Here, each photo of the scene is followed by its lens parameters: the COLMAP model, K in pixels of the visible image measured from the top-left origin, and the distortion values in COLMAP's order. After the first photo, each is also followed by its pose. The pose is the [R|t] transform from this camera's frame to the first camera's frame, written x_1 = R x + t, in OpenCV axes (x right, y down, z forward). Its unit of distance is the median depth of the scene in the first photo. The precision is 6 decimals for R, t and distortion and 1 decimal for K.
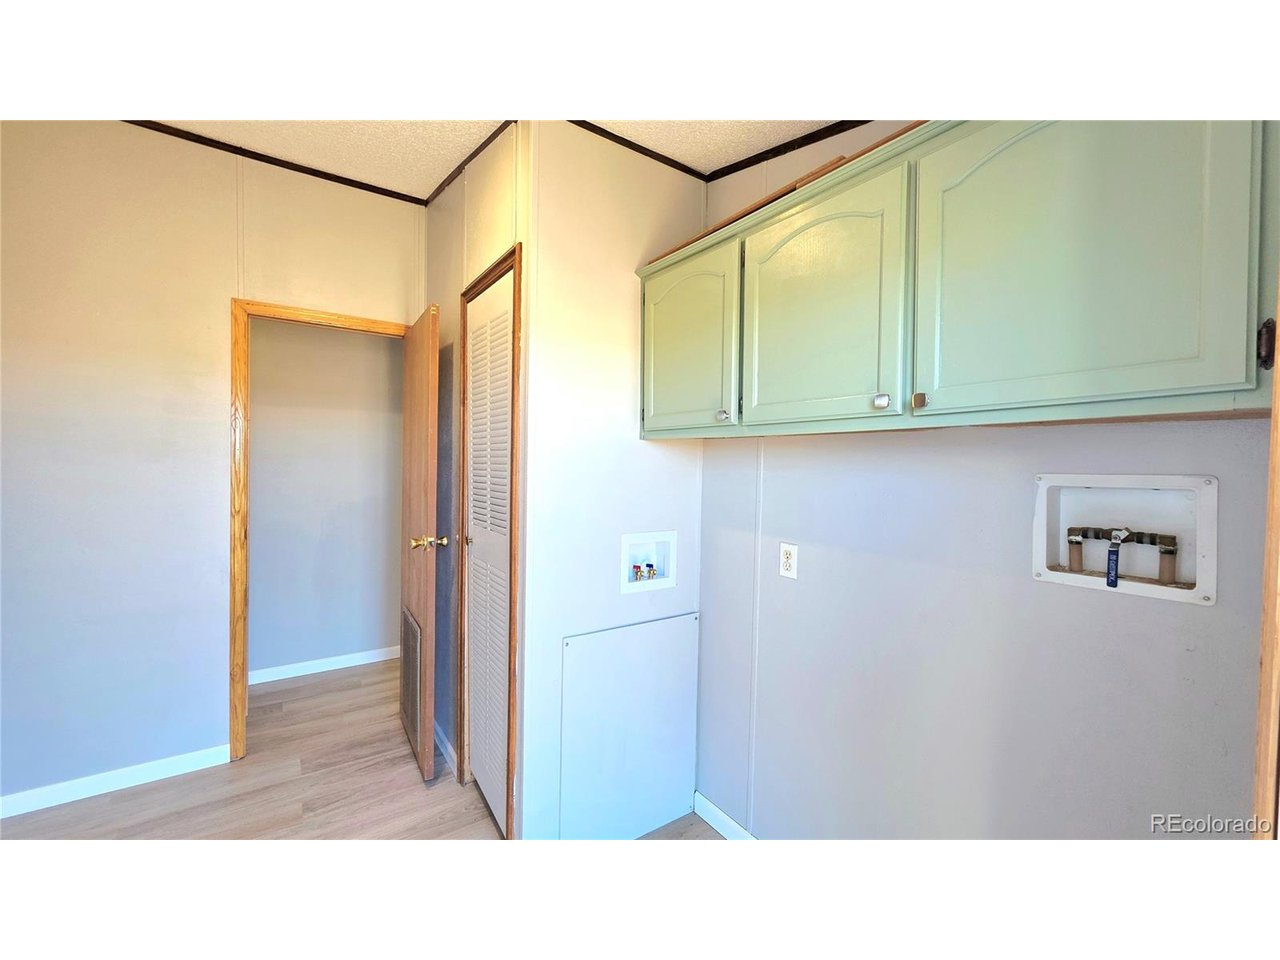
lens RADIAL K [[522.8, 0, 639.2], [0, 522.8, 474.9], [0, 0, 1]] dist [0.000486, 0.000021]
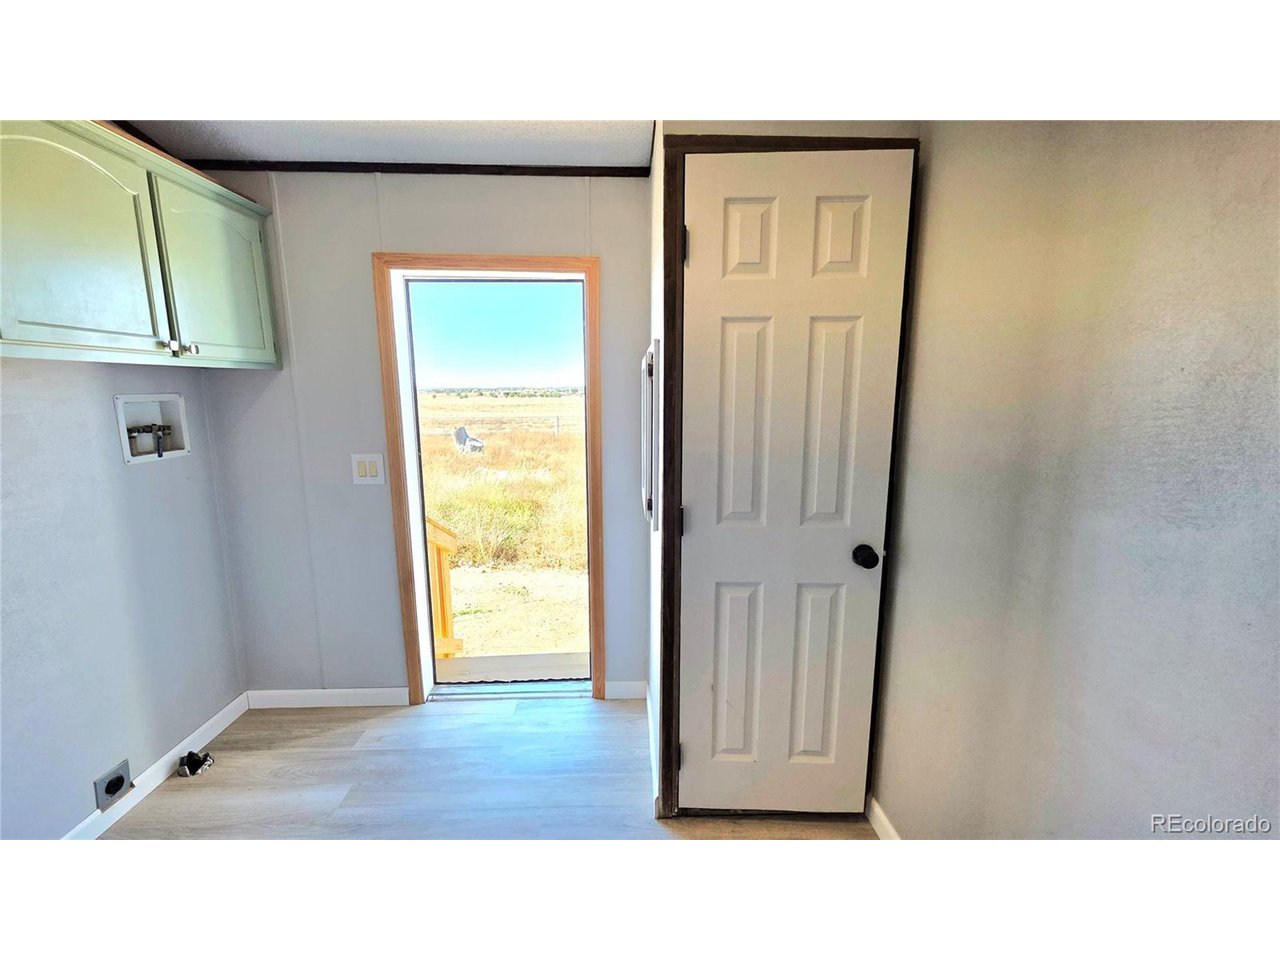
lens RADIAL K [[522.8, 0, 638.5], [0, 522.8, 476.8], [0, 0, 1]] dist [0.000486, 0.000021]
pose [[-0.839152, -0.106051, 0.533457, -1.407768], [-0.002771, 0.981627, 0.190789, -0.064302], [-0.543890, 0.158623, -0.824028, 1.583937]]
